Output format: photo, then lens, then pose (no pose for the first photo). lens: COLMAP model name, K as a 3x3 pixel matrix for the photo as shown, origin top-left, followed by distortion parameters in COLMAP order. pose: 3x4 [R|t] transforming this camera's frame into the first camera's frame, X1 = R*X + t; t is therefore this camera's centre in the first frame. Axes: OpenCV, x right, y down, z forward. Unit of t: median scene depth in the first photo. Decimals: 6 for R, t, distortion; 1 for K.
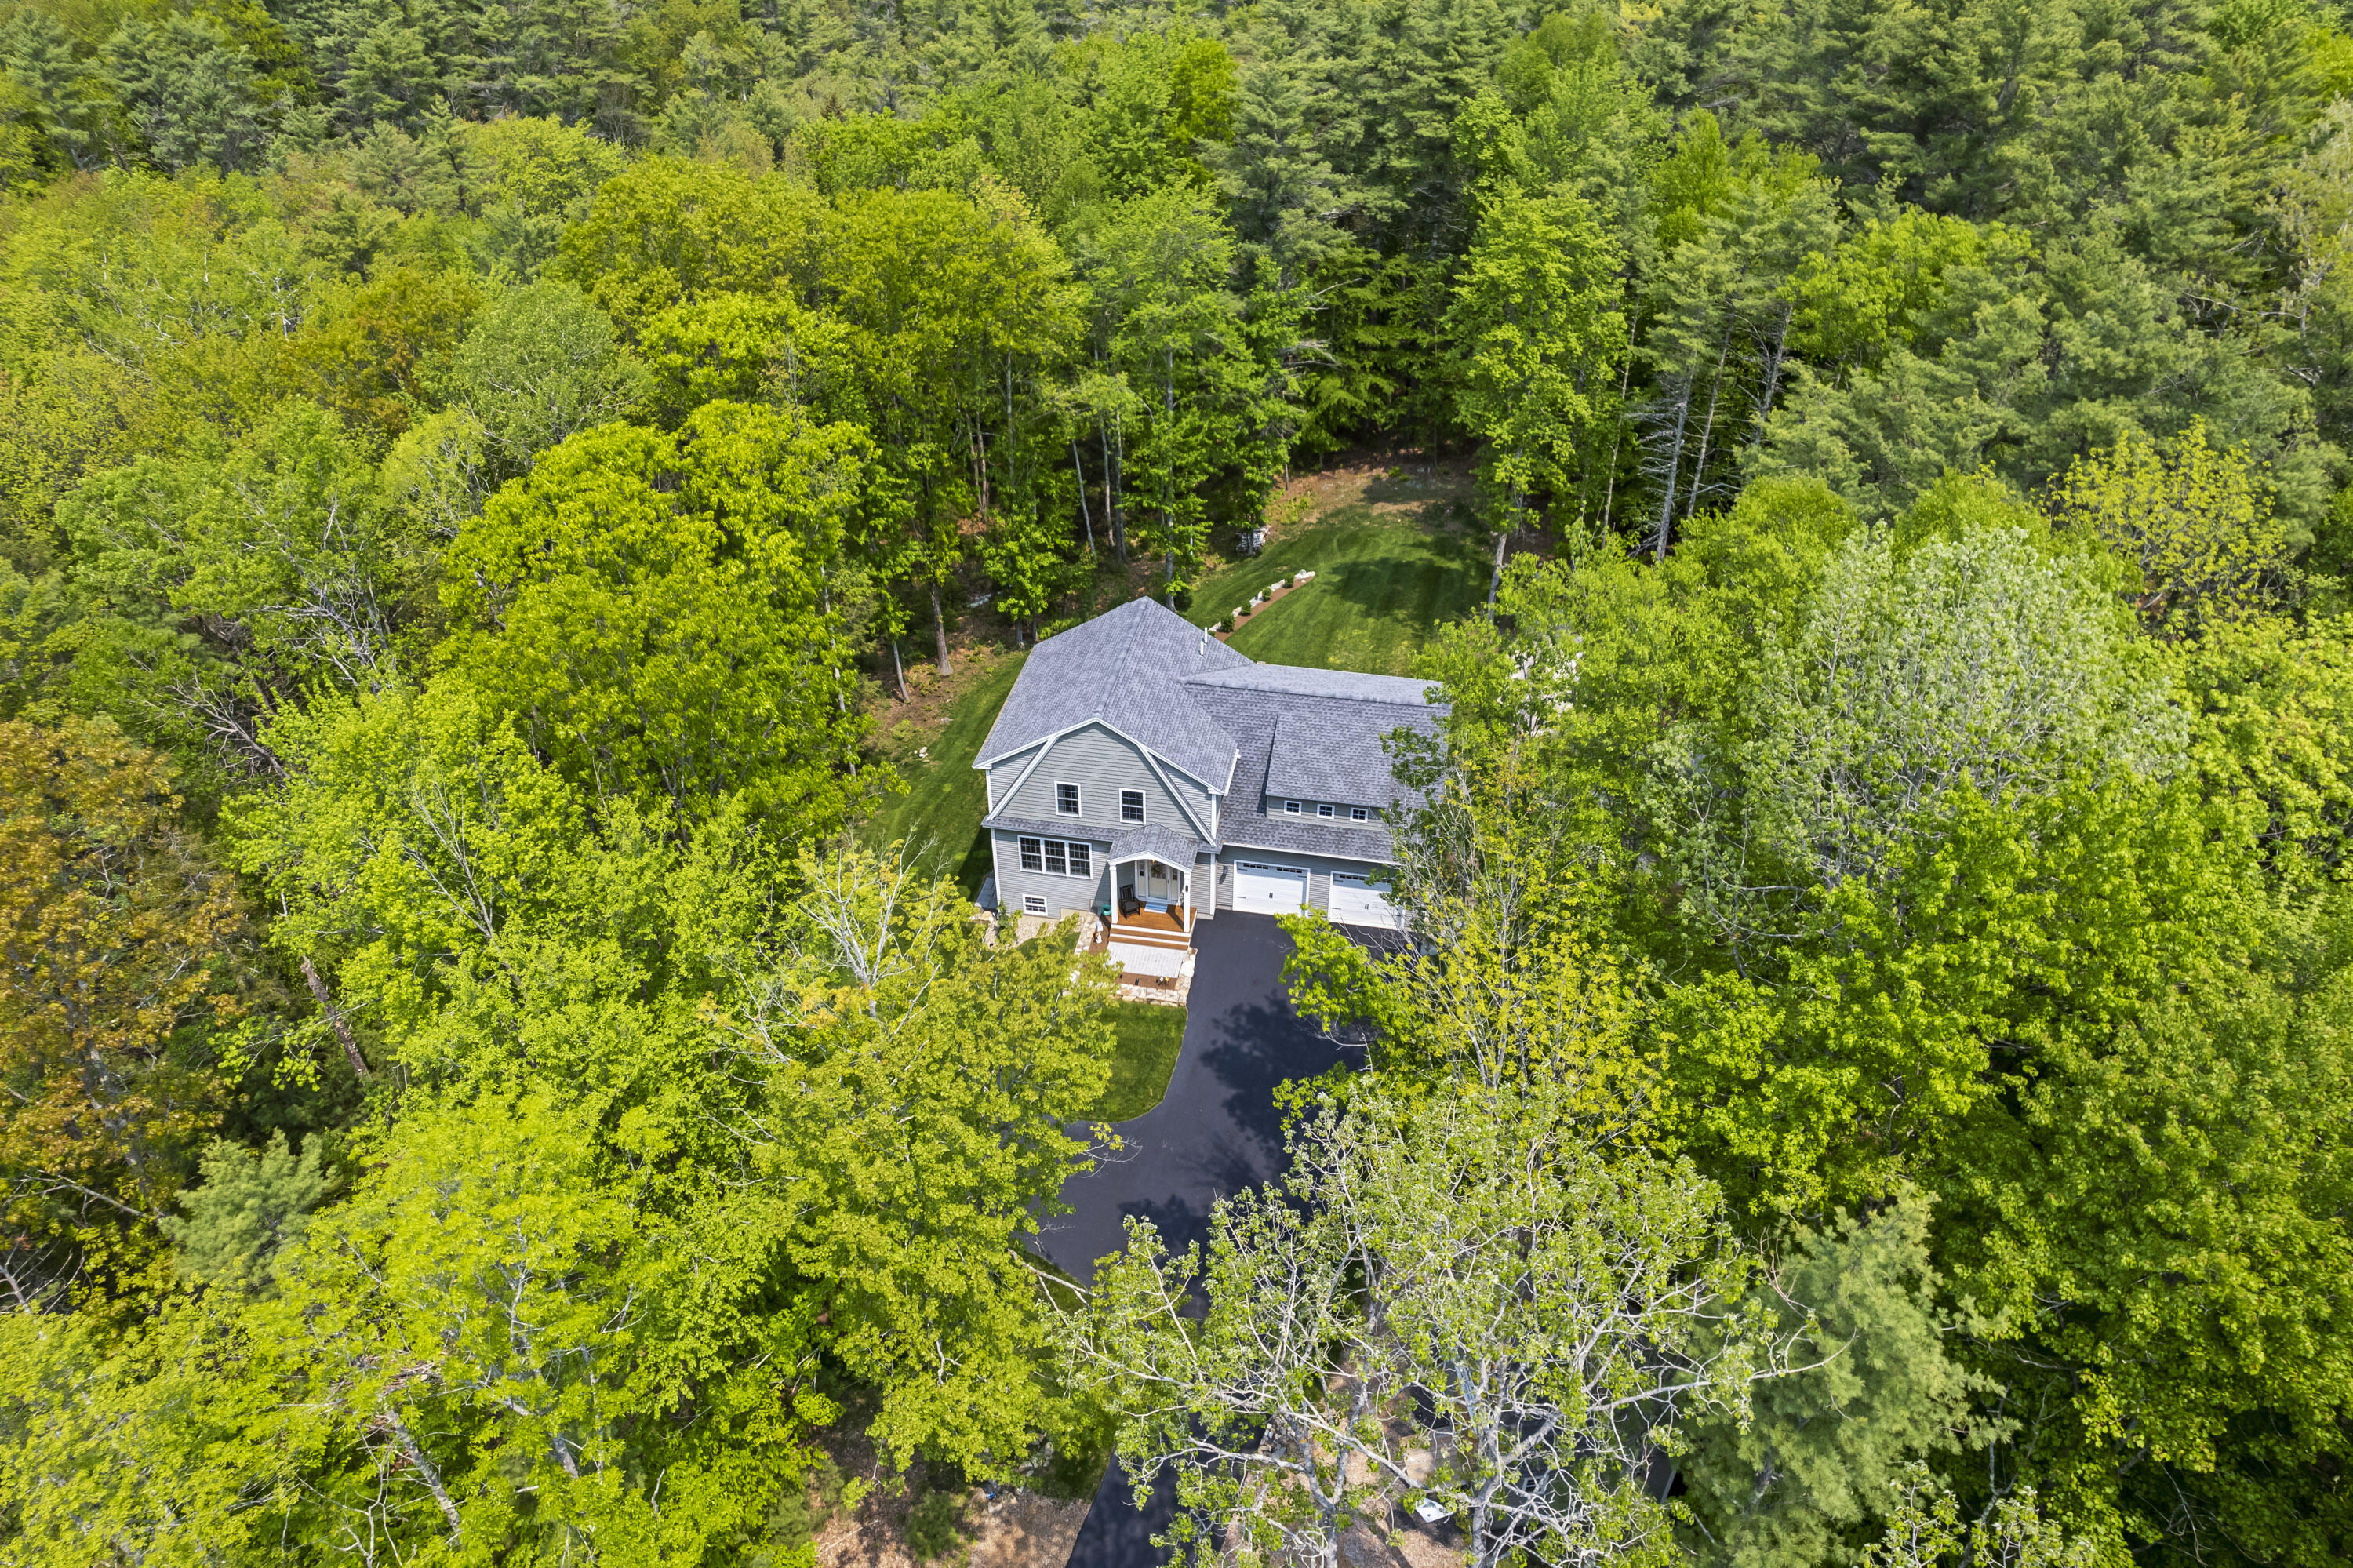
lens RADIAL K [[1511.6, 0, 1175.1], [0, 1511.6, 778.6], [0, 0, 1]] dist [0.005467, 0.004286]
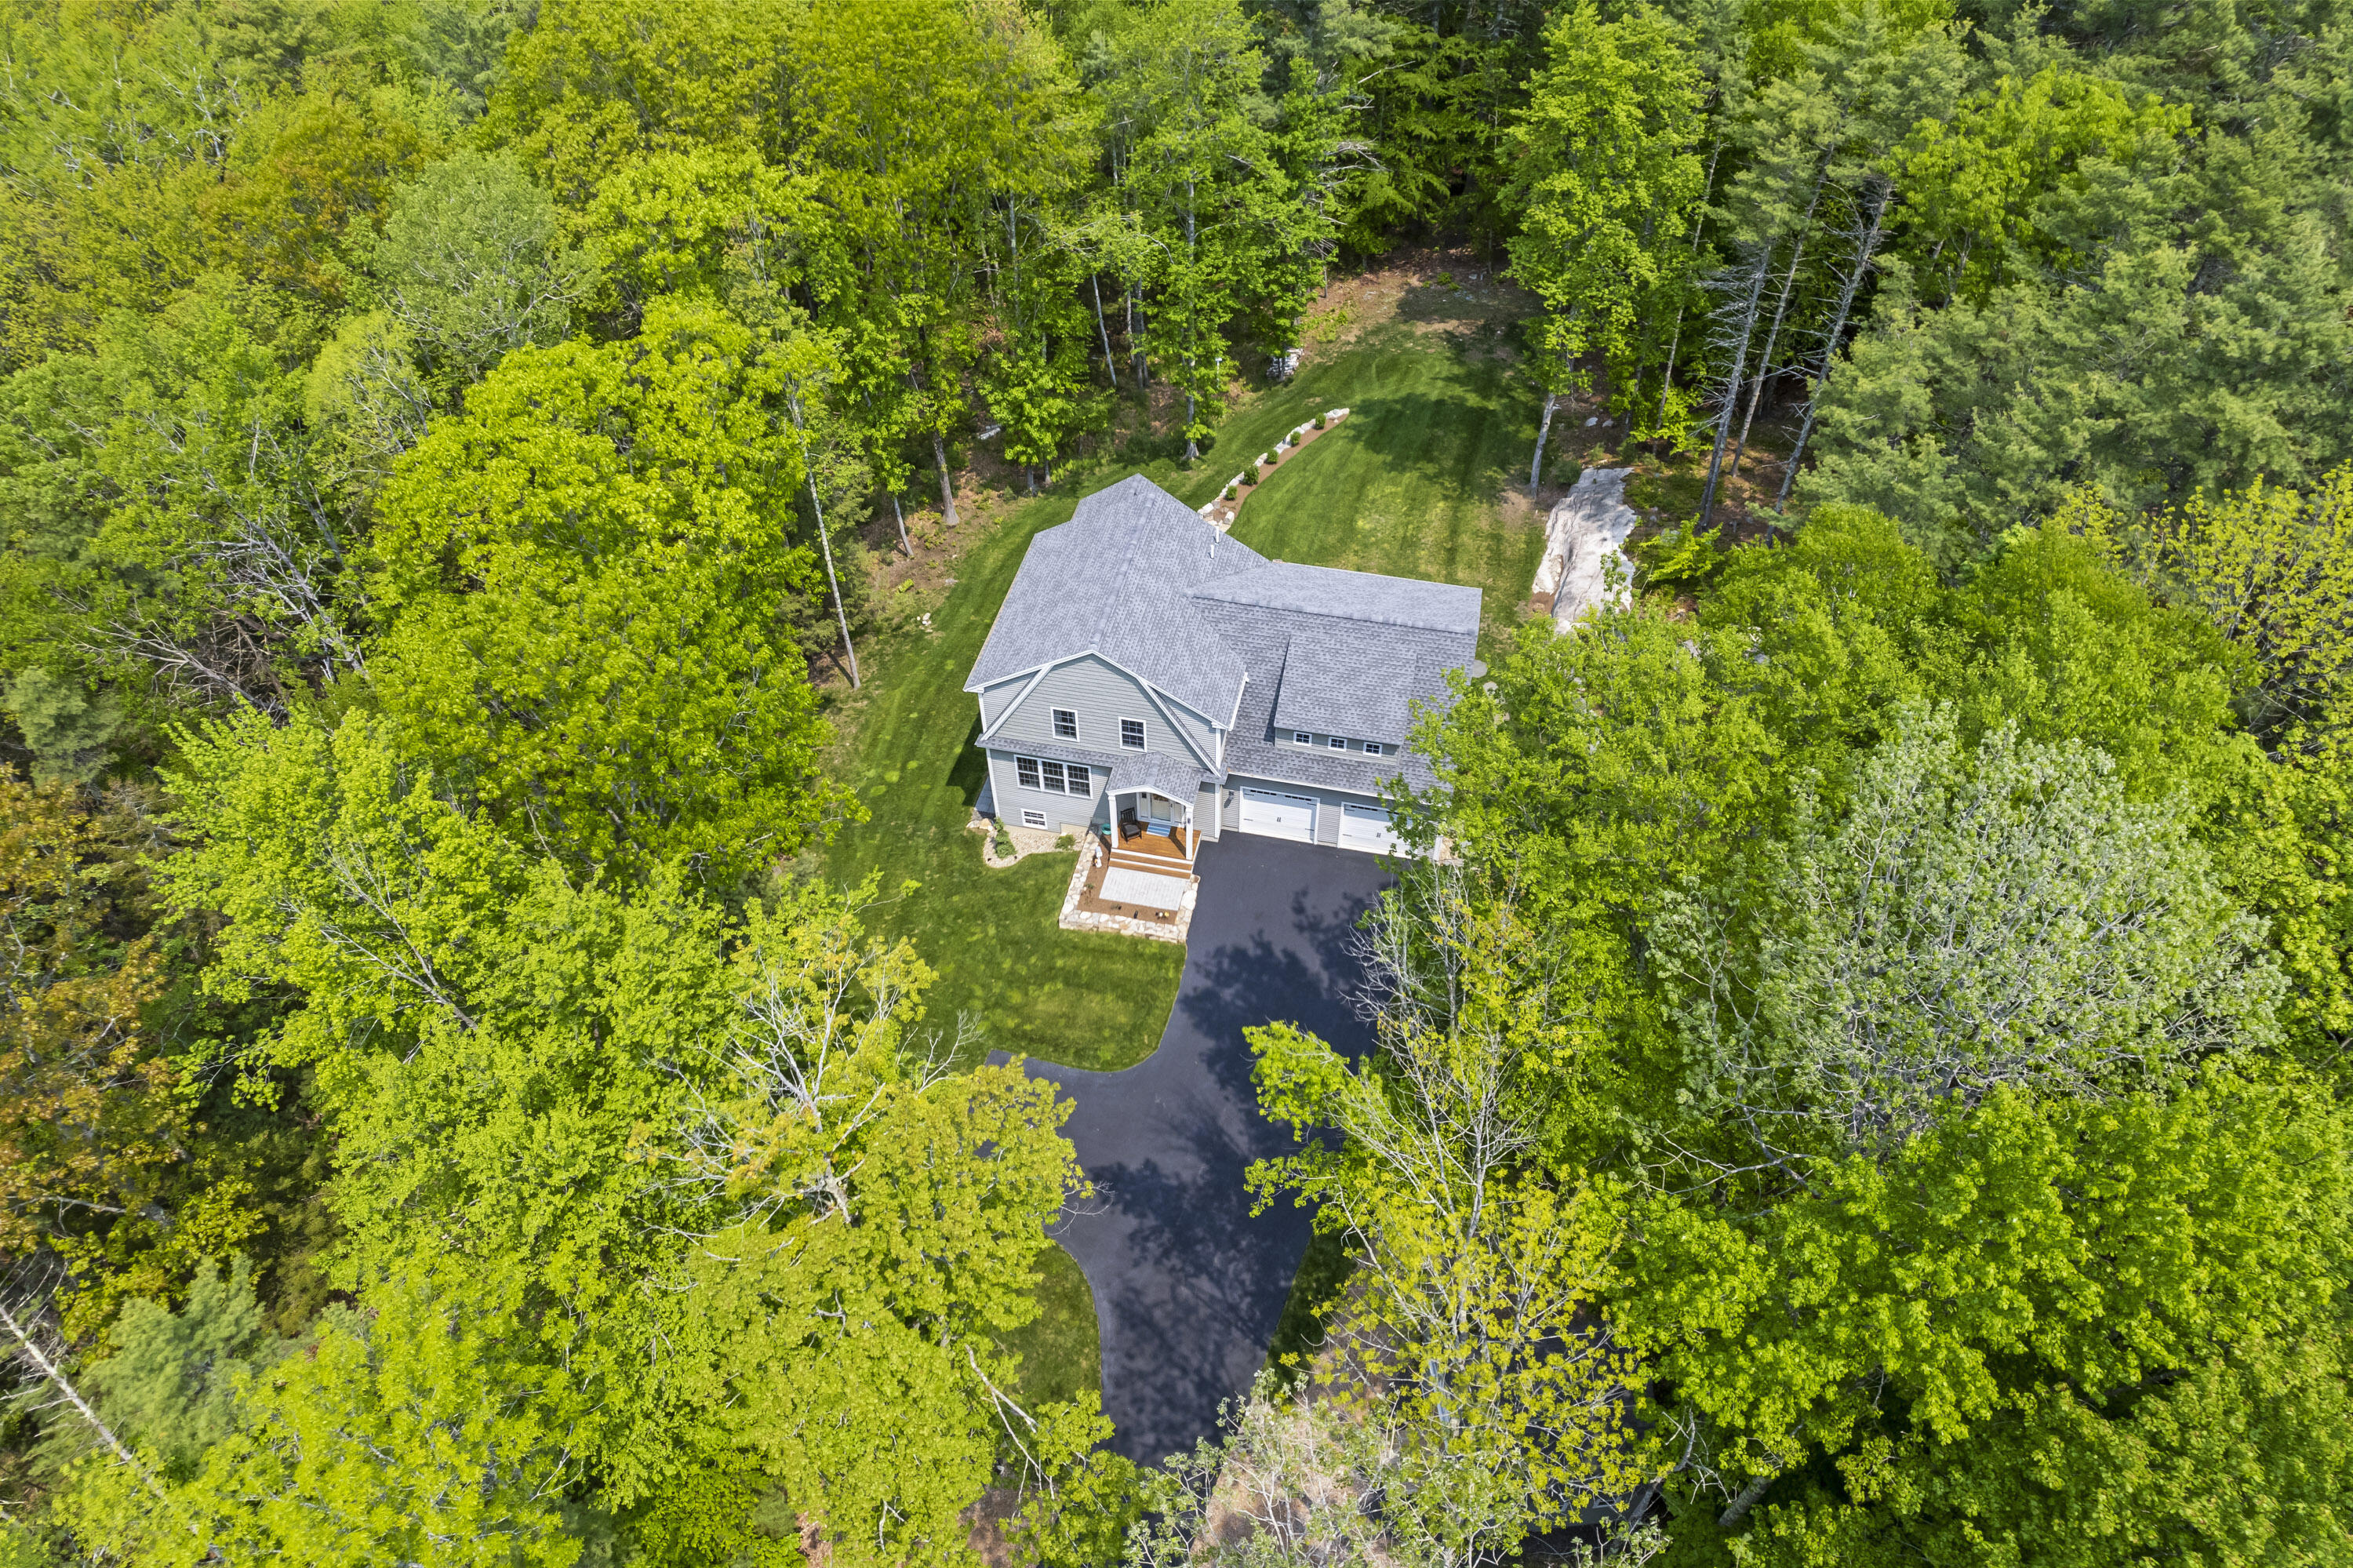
lens RADIAL K [[1512.1, 0, 1184.3], [0, 1512.1, 785.5], [0, 0, 1]] dist [0.000229, 0.003329]
pose [[0.999536, 0.018130, -0.024475, 0.025974], [-0.012952, 0.980282, 0.197181, -0.128445], [0.027568, -0.196772, 0.980062, 0.062894]]
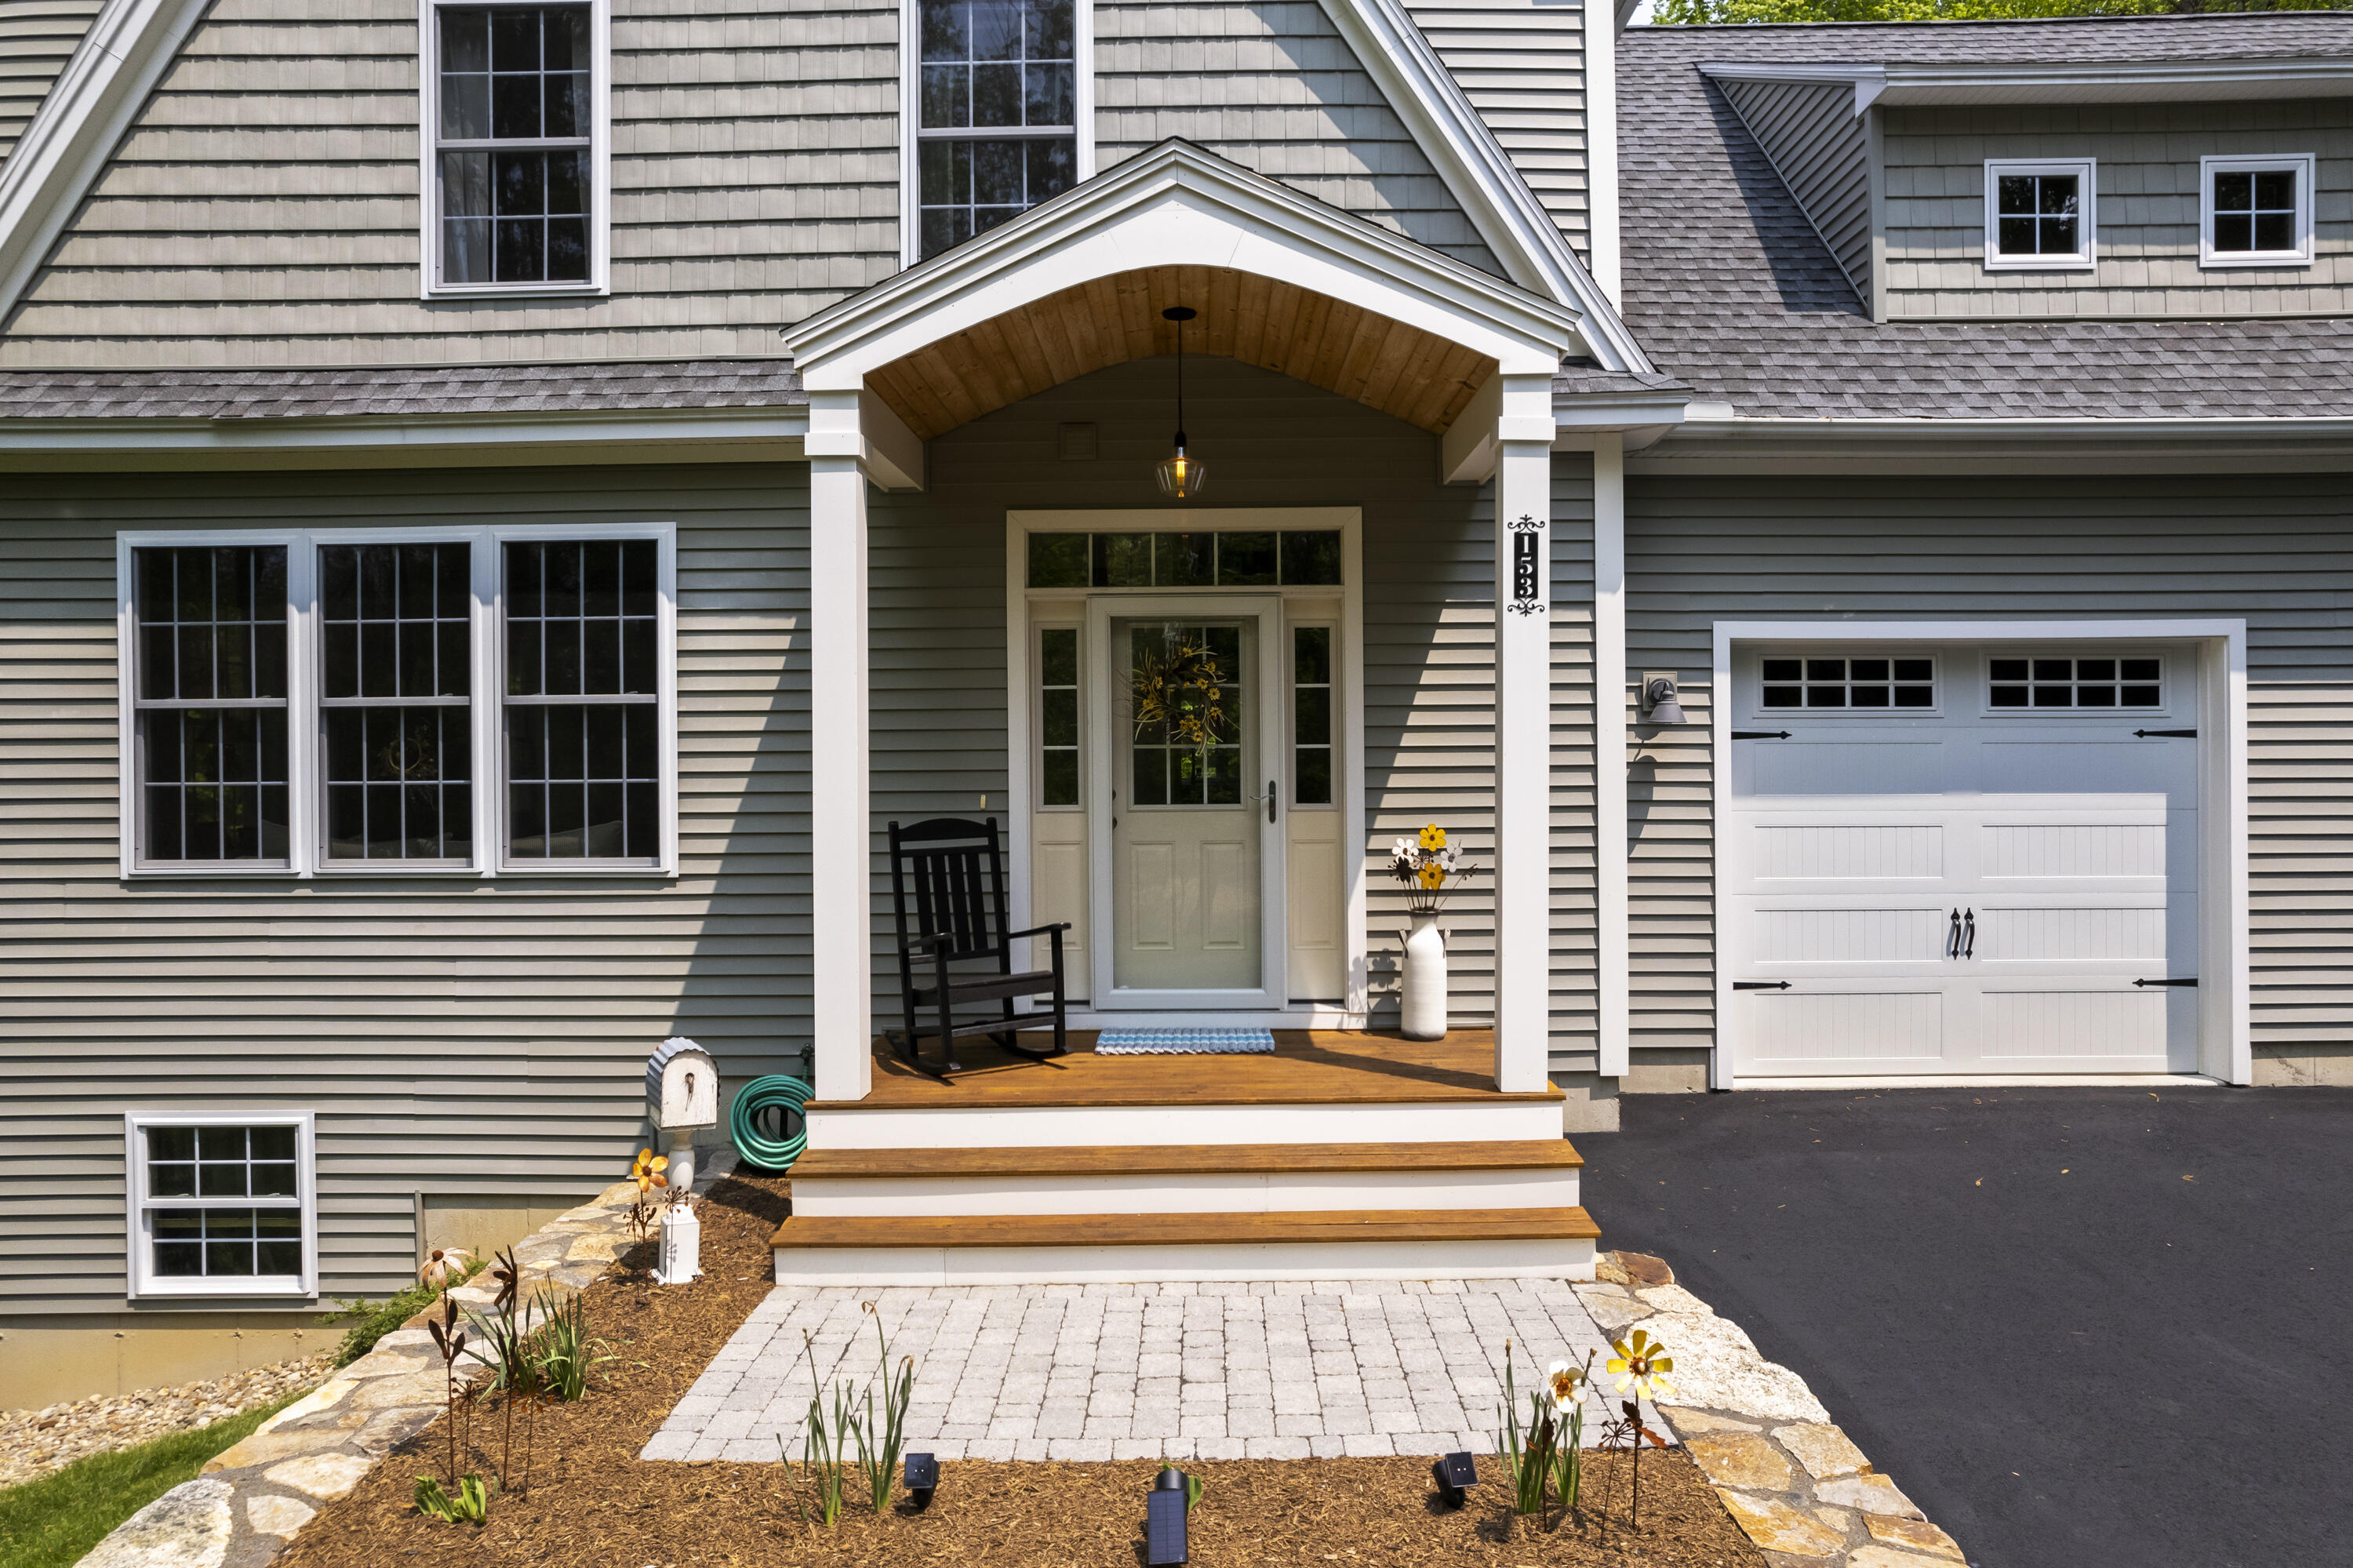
lens RADIAL K [[1511.6, 0, 1175.1], [0, 1511.6, 778.6], [0, 0, 1]] dist [0.005467, 0.004286]
pose [[0.988193, -0.002287, 0.153198, -0.030987], [0.089391, 0.820677, -0.564357, 0.134433], [-0.124436, 0.571388, 0.811192, 0.861455]]
